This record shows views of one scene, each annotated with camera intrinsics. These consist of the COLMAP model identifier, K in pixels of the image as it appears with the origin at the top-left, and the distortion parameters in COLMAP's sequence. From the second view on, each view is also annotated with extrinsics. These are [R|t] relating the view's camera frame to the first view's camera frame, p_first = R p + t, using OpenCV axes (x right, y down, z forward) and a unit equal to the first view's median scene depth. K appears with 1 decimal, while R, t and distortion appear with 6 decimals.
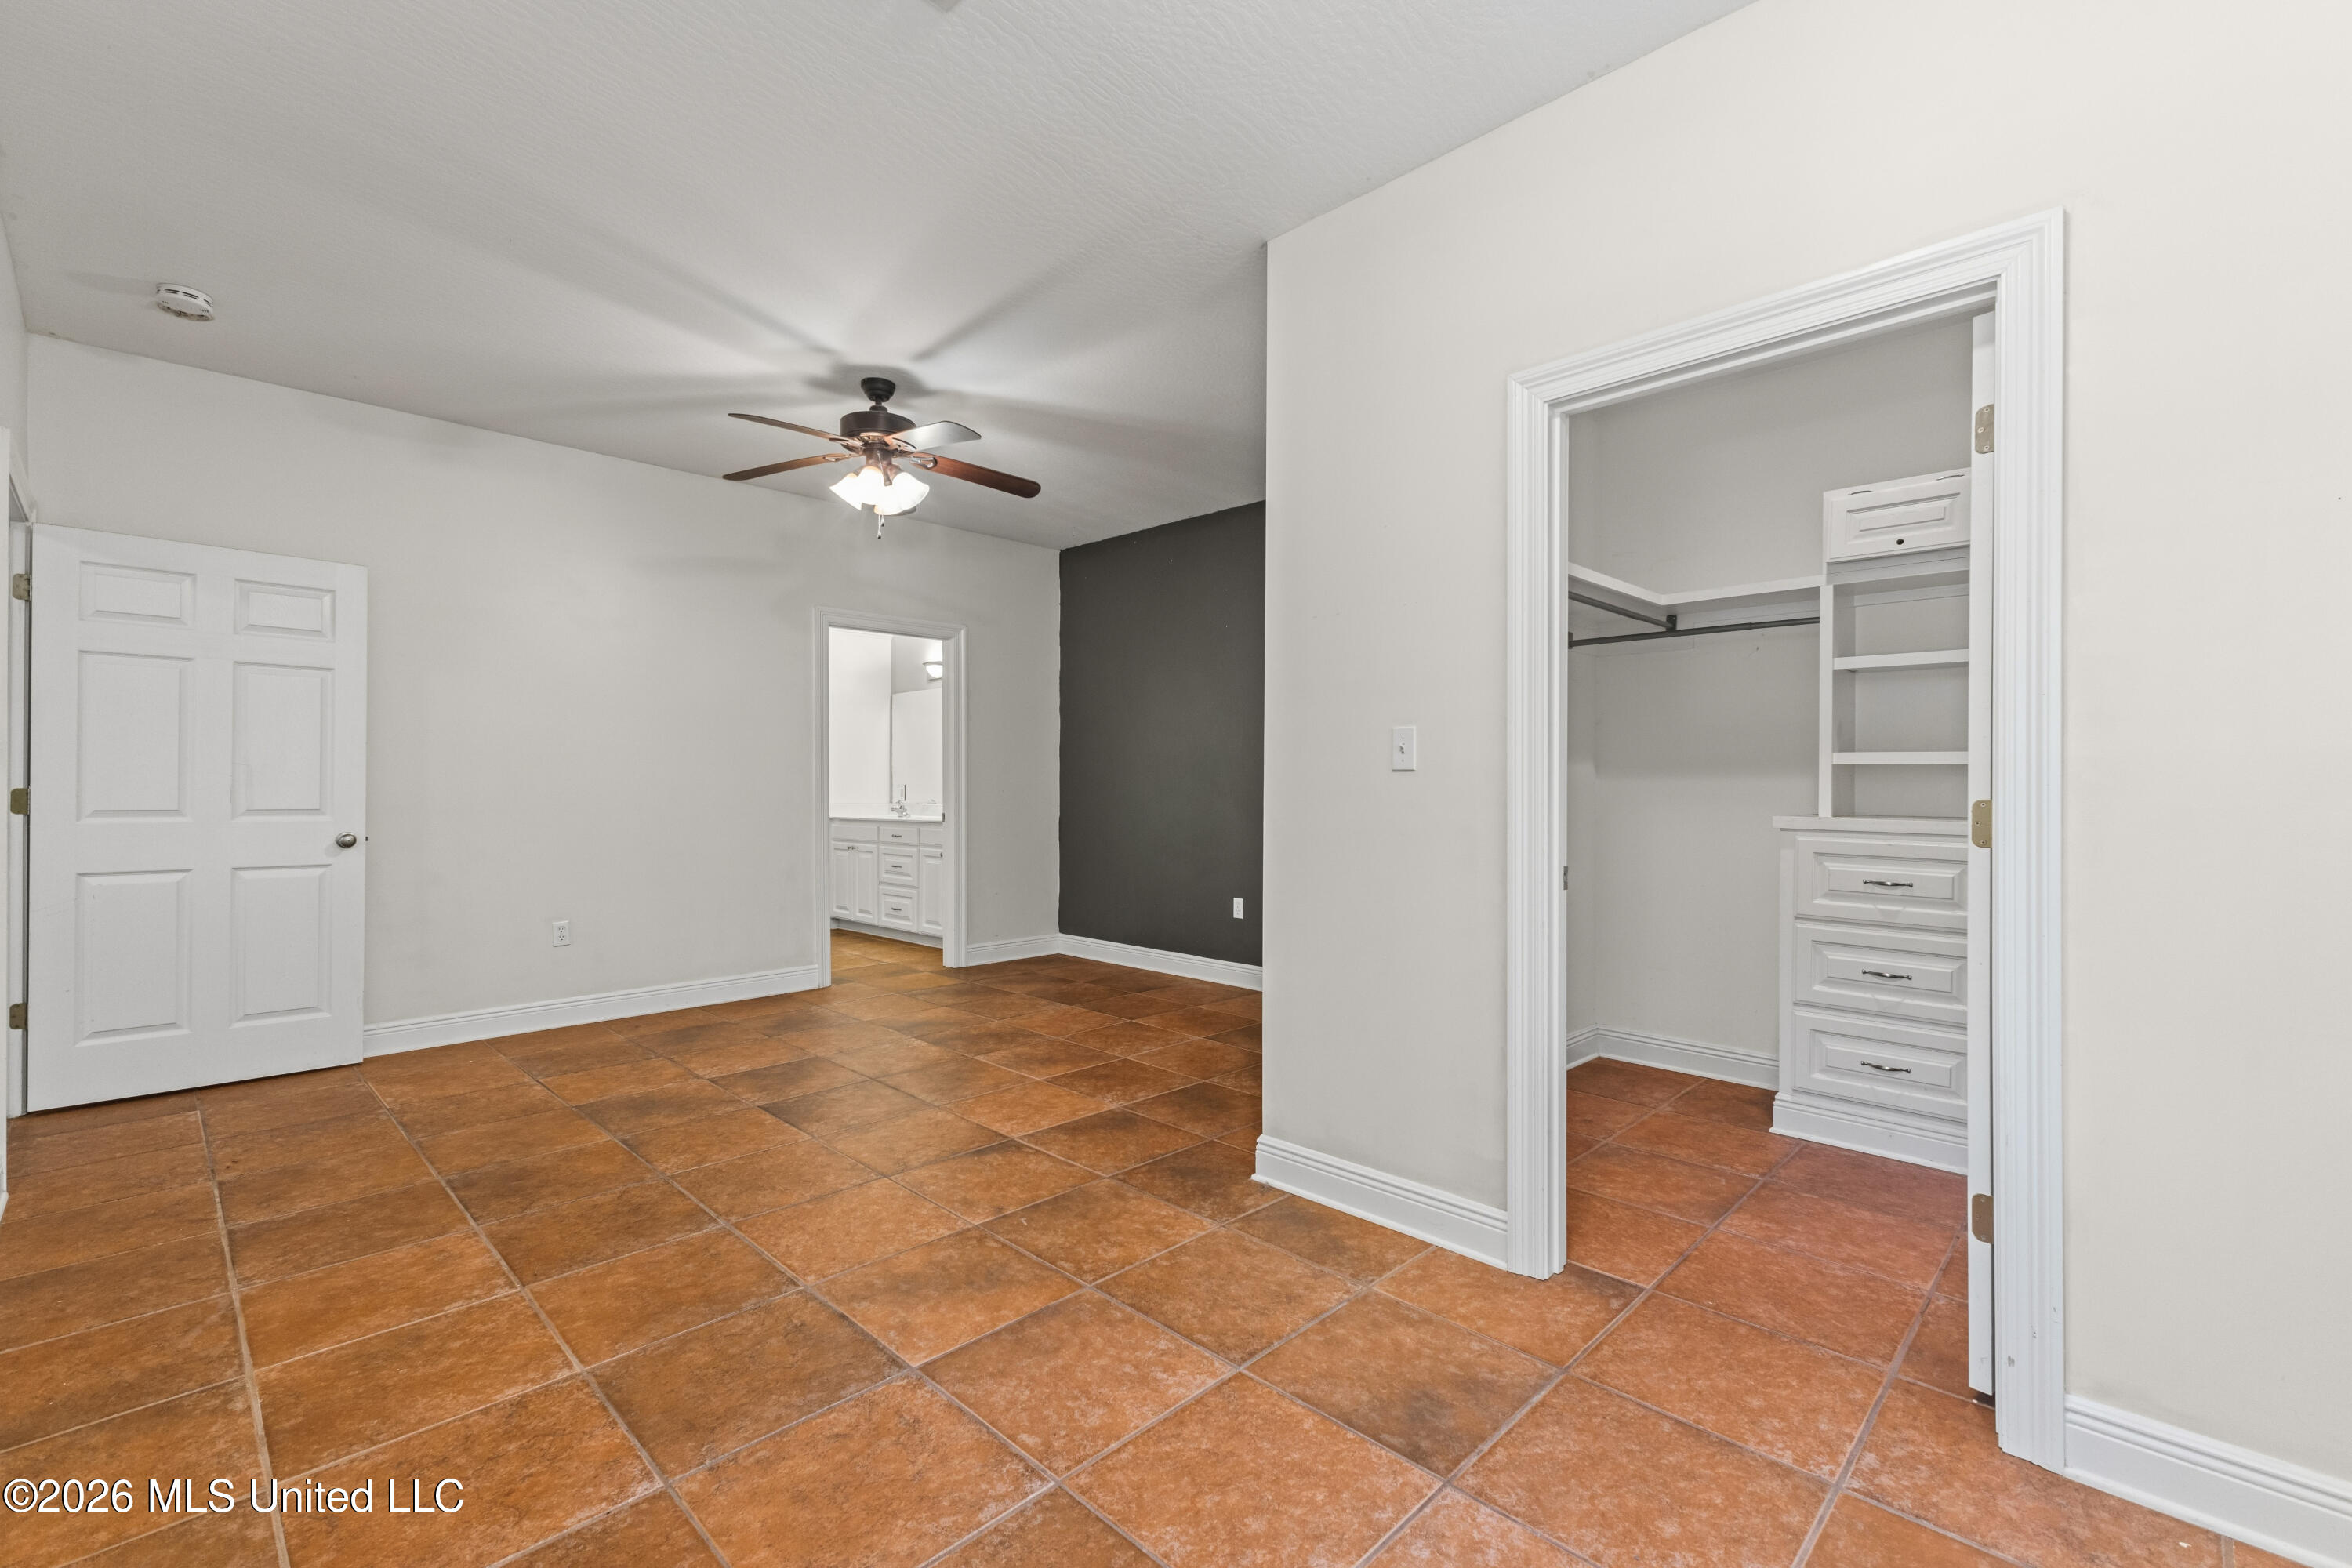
lens RADIAL K [[1007.6, 0, 1170.6], [0, 1007.6, 773.7], [0, 0, 1]] dist [0.014598, 0.000029]
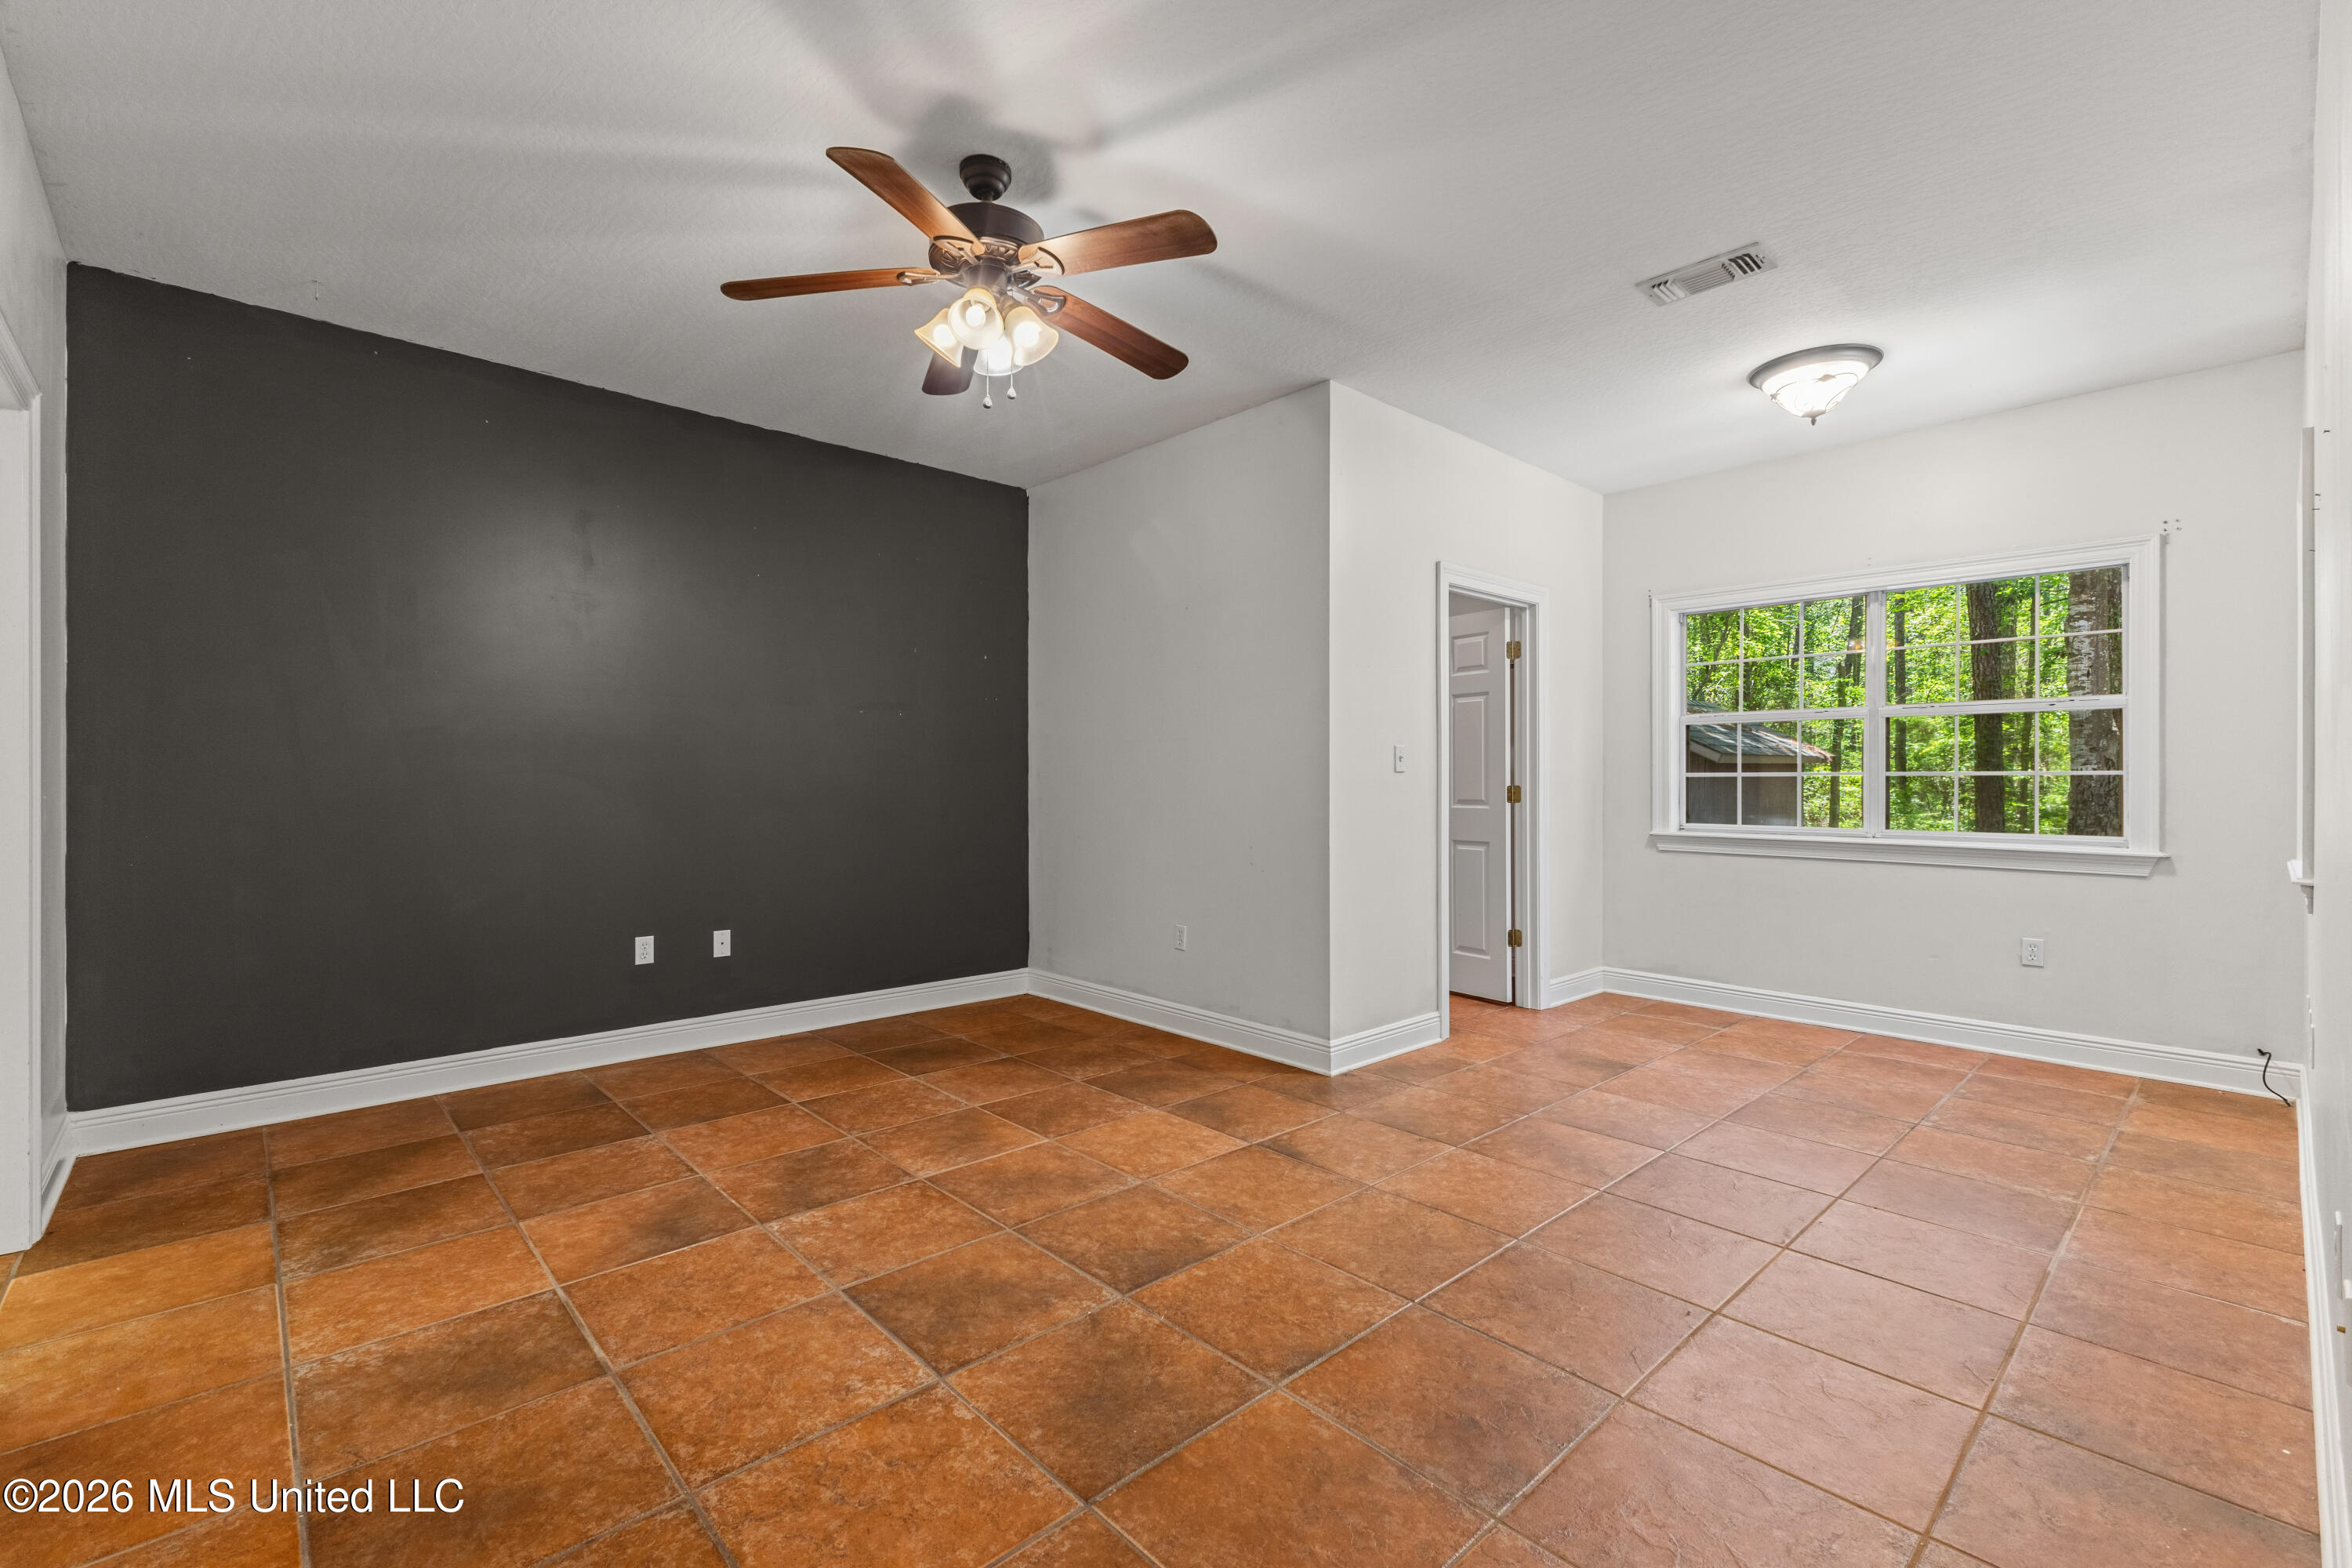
lens RADIAL K [[1007.6, 0, 1170.6], [0, 1007.6, 773.7], [0, 0, 1]] dist [0.014598, 0.000029]
pose [[0.051107, -0.000017, 0.998693, -1.340788], [-0.011495, 0.999934, 0.000606, 0.001277], [-0.998627, -0.011511, 0.051103, 1.213543]]
